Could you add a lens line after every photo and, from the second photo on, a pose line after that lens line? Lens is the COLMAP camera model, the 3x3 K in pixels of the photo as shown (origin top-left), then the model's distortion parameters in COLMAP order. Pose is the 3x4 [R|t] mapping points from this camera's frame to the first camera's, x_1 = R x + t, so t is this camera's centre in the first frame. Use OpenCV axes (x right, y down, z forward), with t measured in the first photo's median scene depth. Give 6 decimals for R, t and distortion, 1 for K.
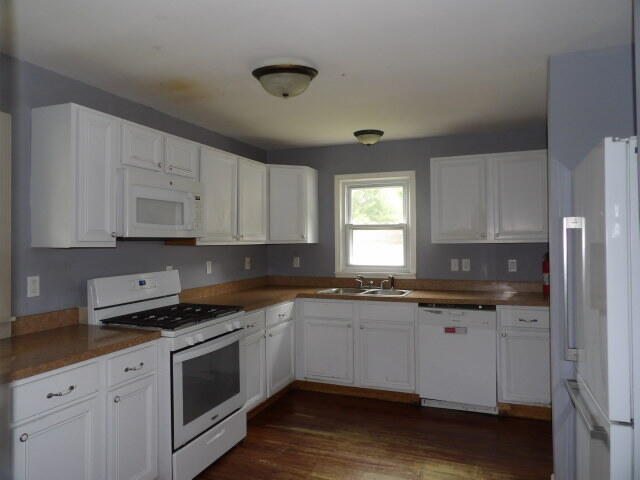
lens RADIAL K [[454.8, 0, 313.3], [0, 454.8, 238.1], [0, 0, 1]] dist [-0.034813, 0.015091]
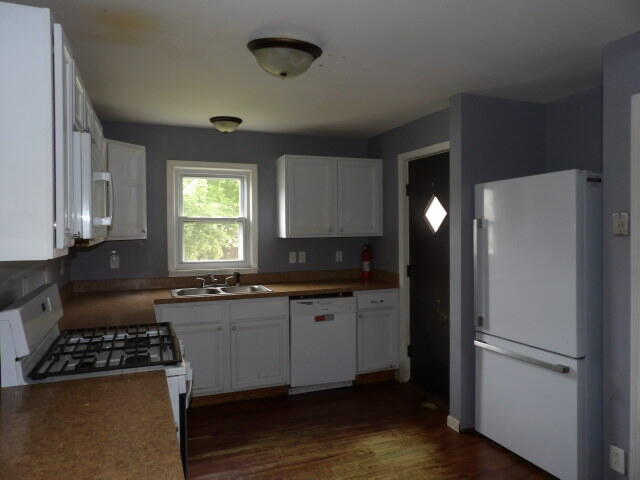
lens RADIAL K [[454.8, 0, 316.7], [0, 454.8, 239.8], [0, 0, 1]] dist [-0.034813, 0.015091]
pose [[0.728935, -0.015030, 0.684418, -0.416134], [-0.003277, 0.999671, 0.025442, -0.011007], [-0.684575, -0.020788, 0.728646, 0.207965]]
